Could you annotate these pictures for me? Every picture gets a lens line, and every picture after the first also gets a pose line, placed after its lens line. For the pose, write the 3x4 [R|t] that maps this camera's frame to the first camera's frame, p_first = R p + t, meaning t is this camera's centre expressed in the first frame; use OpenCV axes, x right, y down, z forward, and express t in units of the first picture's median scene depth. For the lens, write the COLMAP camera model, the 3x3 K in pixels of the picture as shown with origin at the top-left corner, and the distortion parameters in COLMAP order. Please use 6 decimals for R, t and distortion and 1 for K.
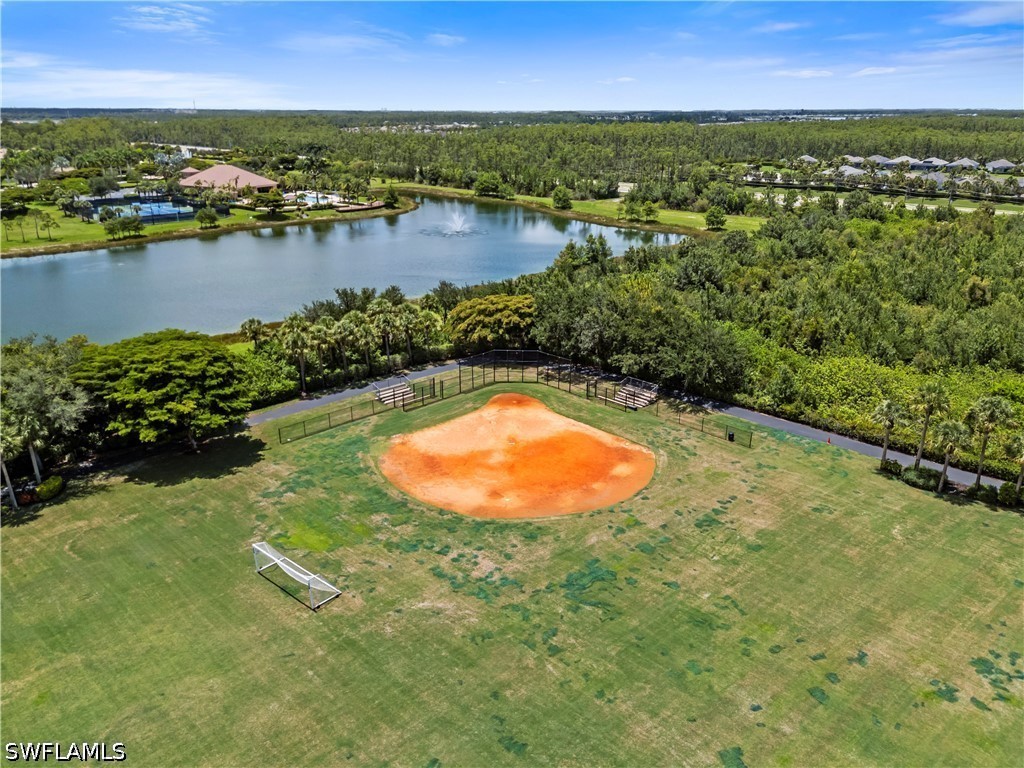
lens RADIAL K [[772.4, 0, 512.0], [0, 772.4, 384.0], [0, 0, 1]] dist [0.086225, -0.069766]
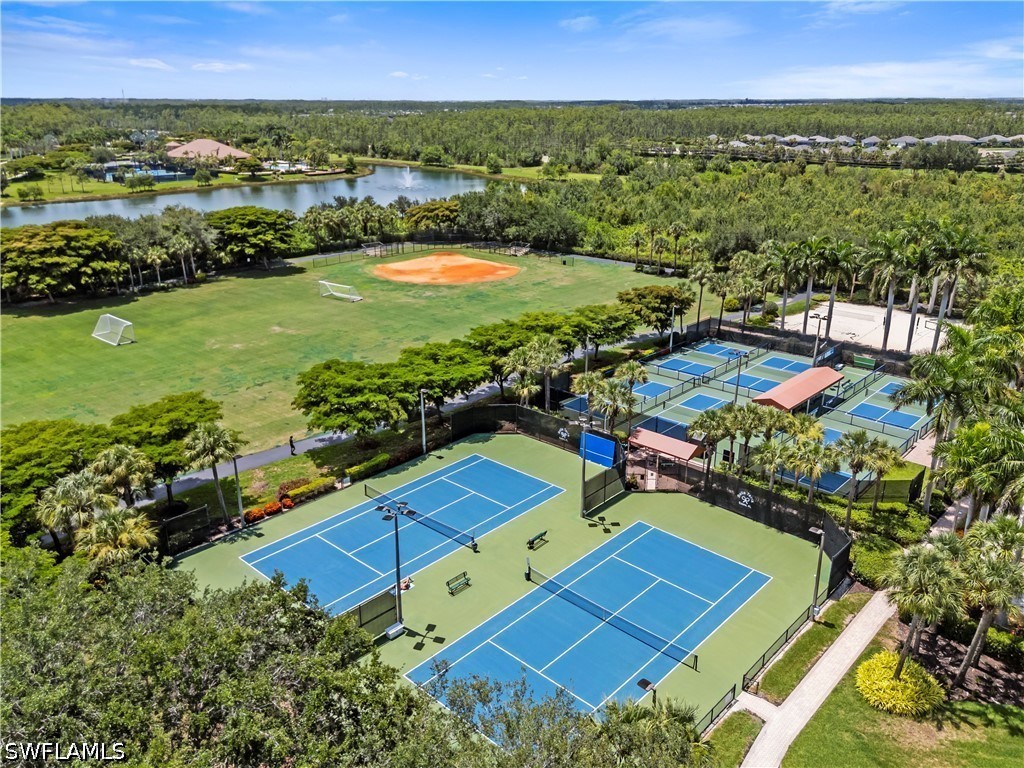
lens RADIAL K [[772.4, 0, 512.0], [0, 772.4, 384.0], [0, 0, 1]] dist [0.086225, -0.069766]
pose [[0.997848, -0.024655, 0.060754, 0.015374], [0.023886, 0.999626, 0.013344, 0.120254], [-0.061060, -0.011864, 0.998064, -0.298176]]
